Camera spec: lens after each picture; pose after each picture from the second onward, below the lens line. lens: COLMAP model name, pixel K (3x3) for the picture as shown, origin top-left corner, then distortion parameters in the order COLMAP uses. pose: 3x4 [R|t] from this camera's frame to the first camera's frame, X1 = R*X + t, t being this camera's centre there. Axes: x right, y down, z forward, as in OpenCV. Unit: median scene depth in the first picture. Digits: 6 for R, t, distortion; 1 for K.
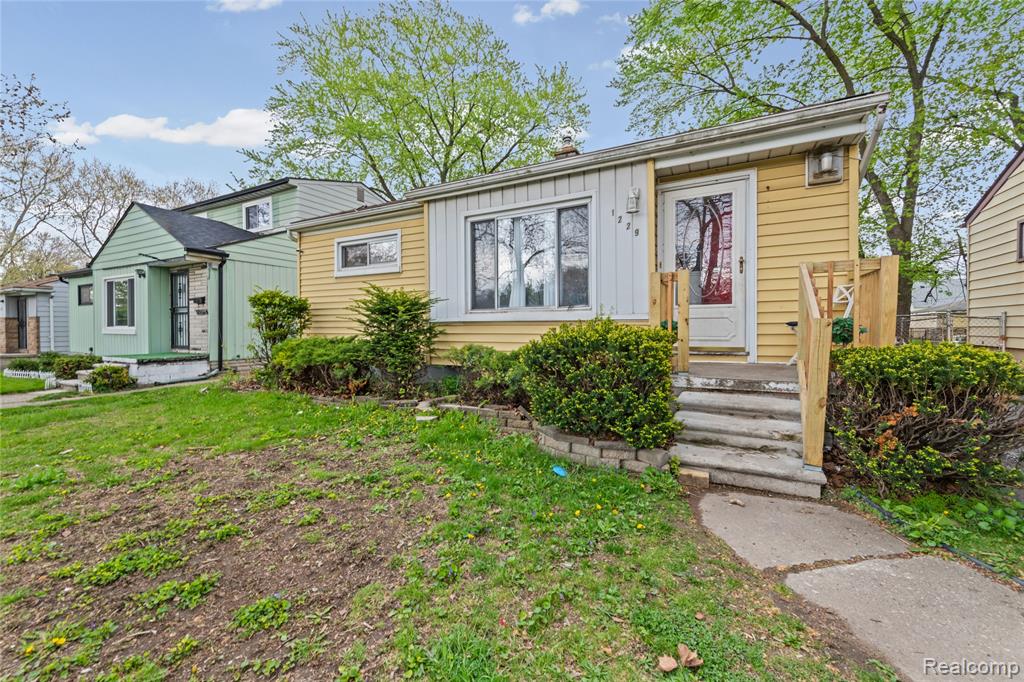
lens RADIAL K [[409.5, 0, 509.9], [0, 409.5, 336.5], [0, 0, 1]] dist [0.011436, -0.001754]
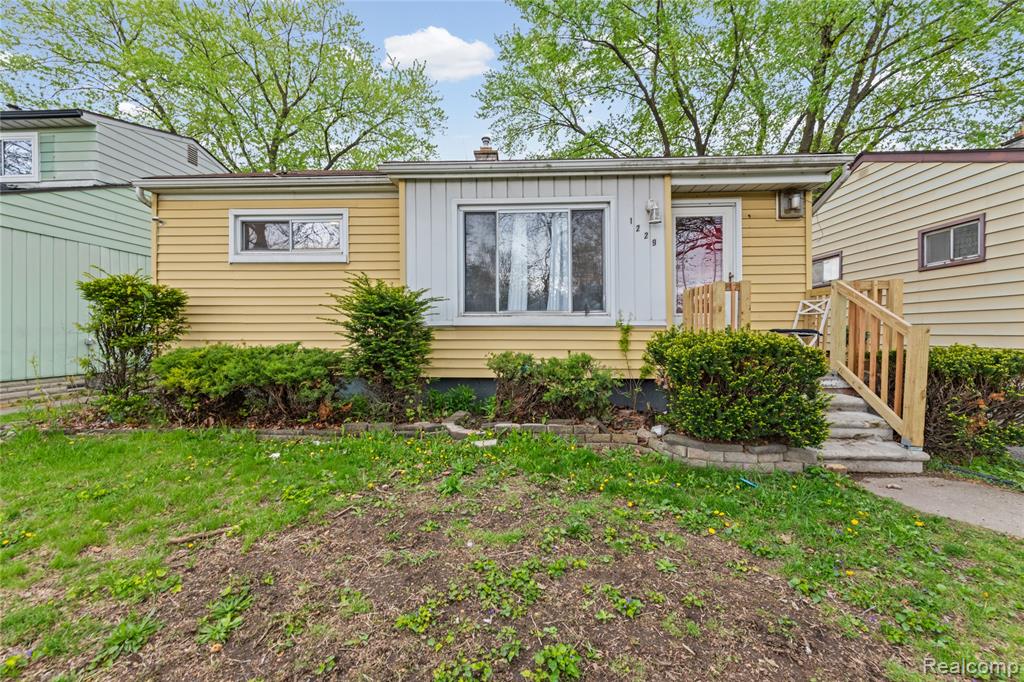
lens RADIAL K [[409.5, 0, 512.5], [0, 409.5, 337.5], [0, 0, 1]] dist [0.011436, -0.001754]
pose [[0.903557, -0.000113, 0.428468, -0.377700], [0.005867, 0.999909, -0.012108, -0.001004], [-0.428428, 0.013454, 0.903476, 0.173783]]
